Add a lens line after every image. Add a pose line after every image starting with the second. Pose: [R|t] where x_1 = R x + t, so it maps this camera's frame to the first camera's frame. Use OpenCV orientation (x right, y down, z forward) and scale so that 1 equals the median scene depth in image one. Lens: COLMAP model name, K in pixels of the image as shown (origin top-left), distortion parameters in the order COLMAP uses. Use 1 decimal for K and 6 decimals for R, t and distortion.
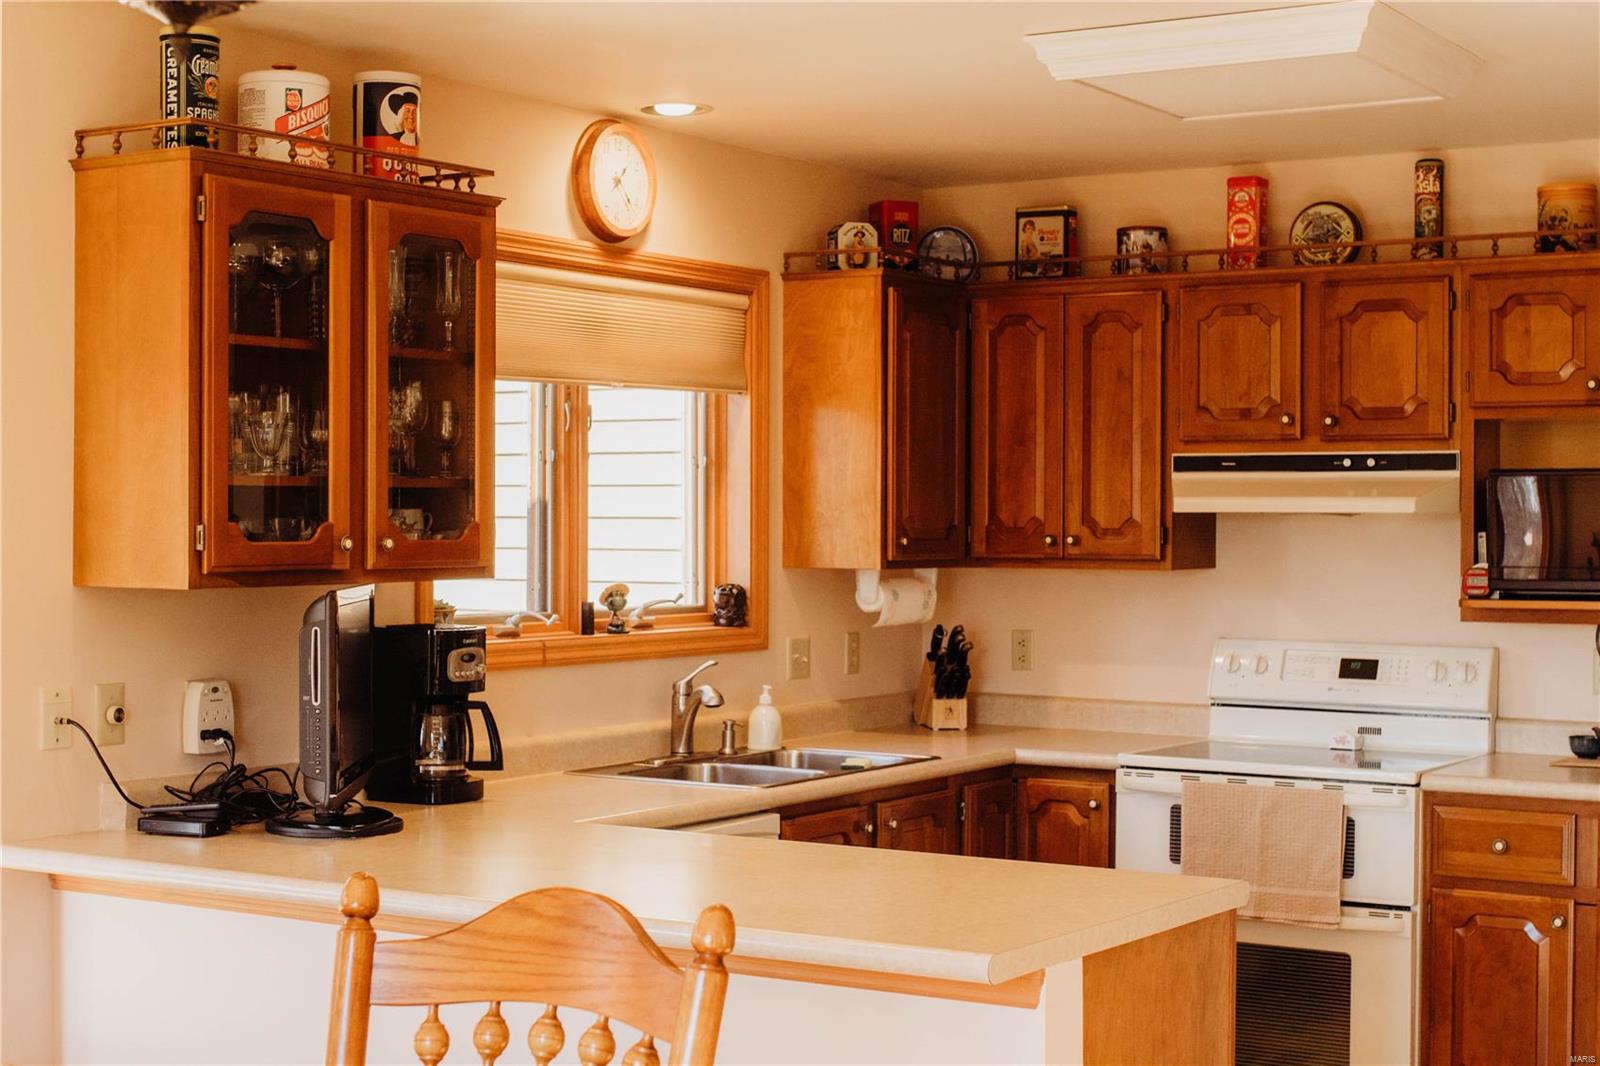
lens RADIAL K [[2479.2, 0, 800.0], [0, 2479.2, 533.0], [0, 0, 1]] dist [-0.064960, 0.072789]
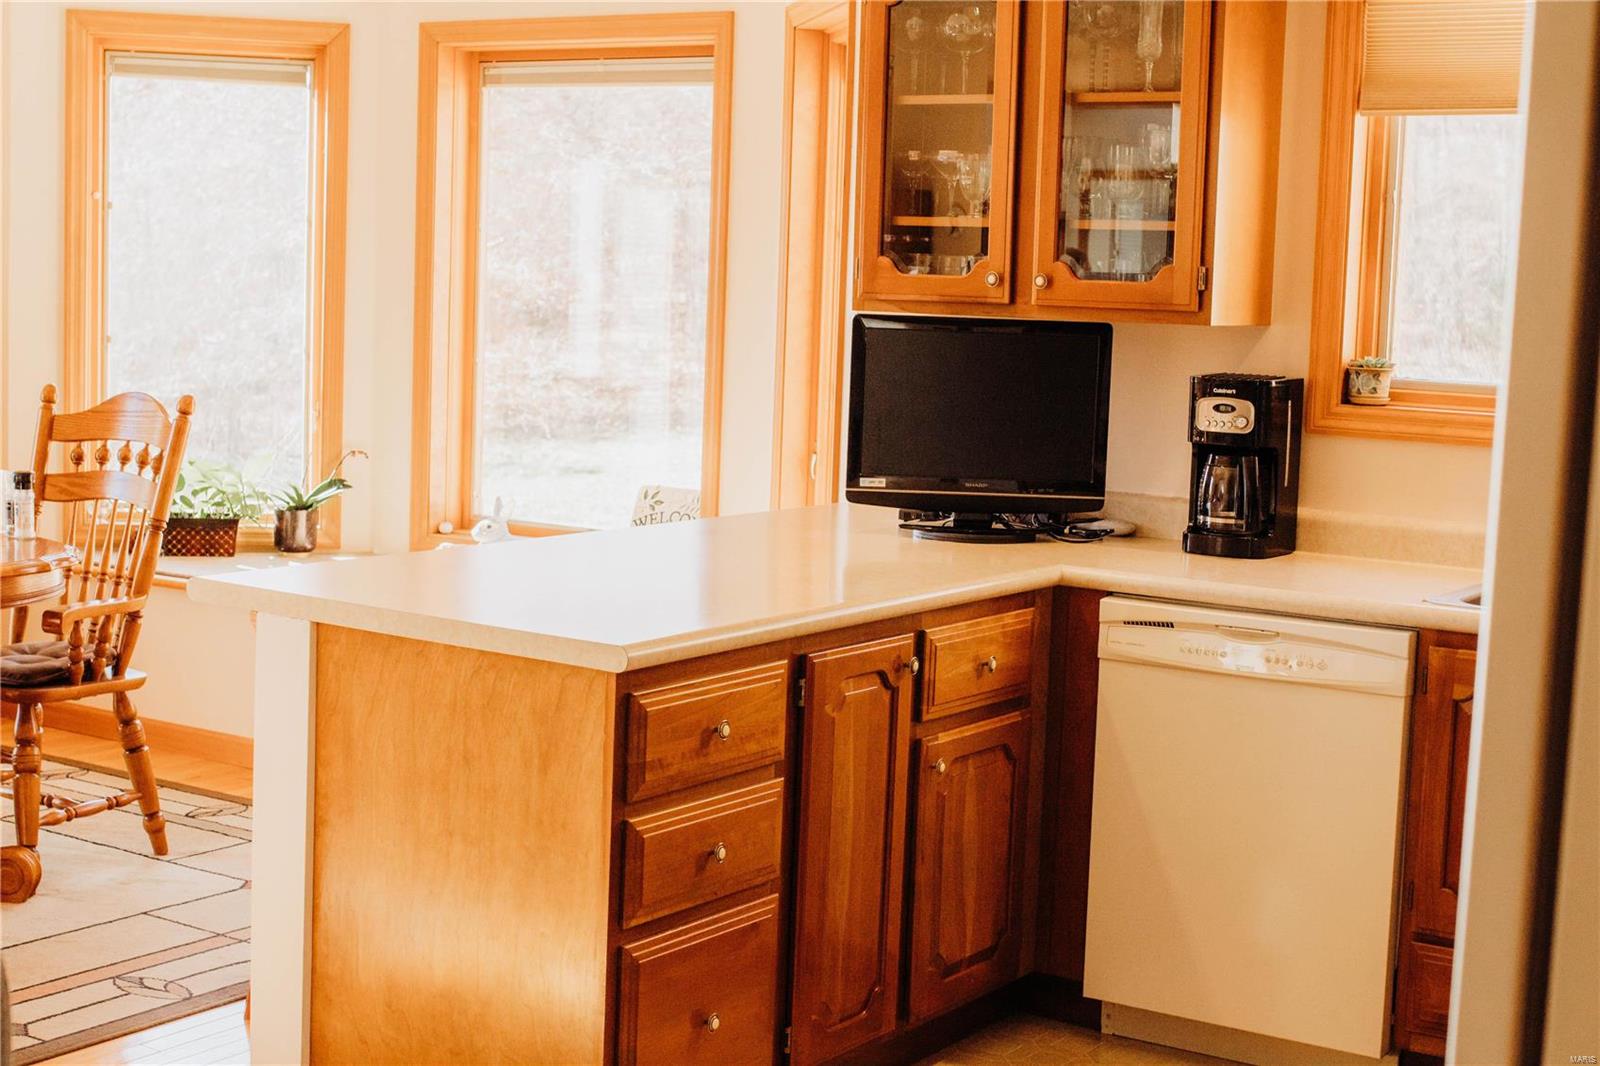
lens RADIAL K [[2479.2, 0, 800.0], [0, 2479.2, 533.0], [0, 0, 1]] dist [-0.064960, 0.072789]
pose [[-0.038475, 0.106785, -0.993537, 0.956425], [-0.038814, 0.993364, 0.108269, 0.000247], [0.998505, 0.042729, -0.034075, 0.982762]]
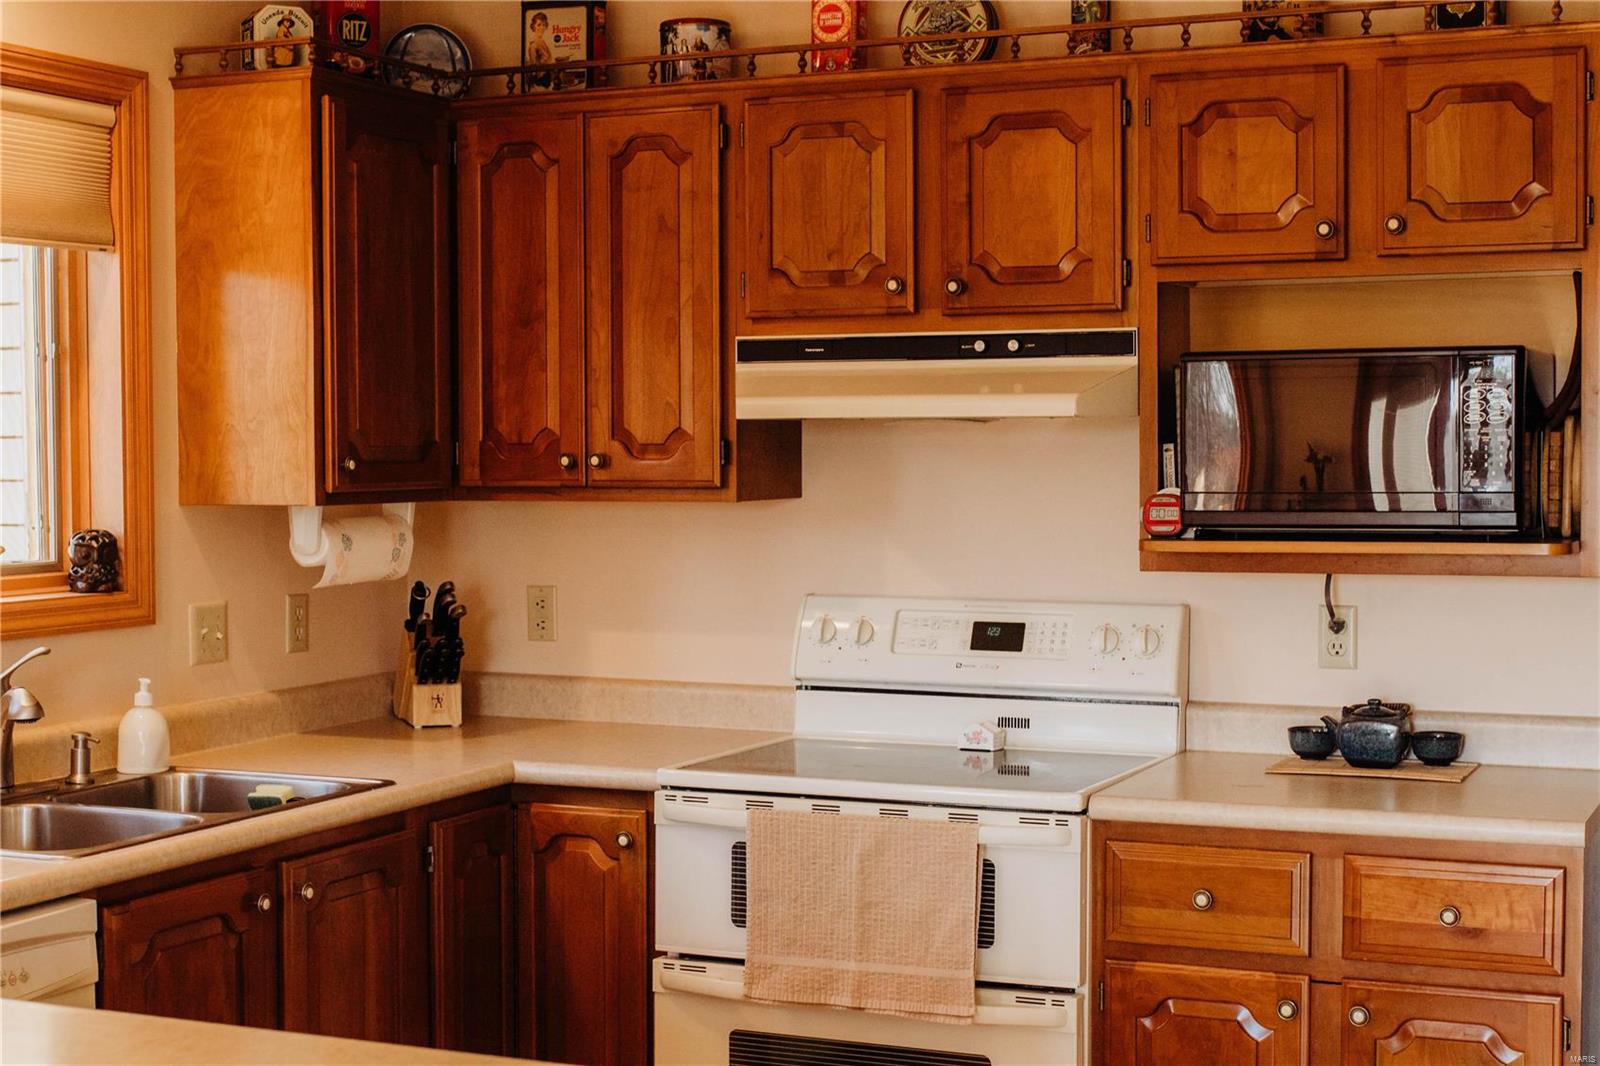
lens RADIAL K [[2479.2, 0, 800.0], [0, 2479.2, 533.0], [0, 0, 1]] dist [-0.064960, 0.072789]
pose [[0.989634, -0.013851, 0.142943, 0.067655], [0.009468, 0.999465, 0.031298, 0.002008], [-0.143300, -0.029620, 0.989236, 0.301138]]
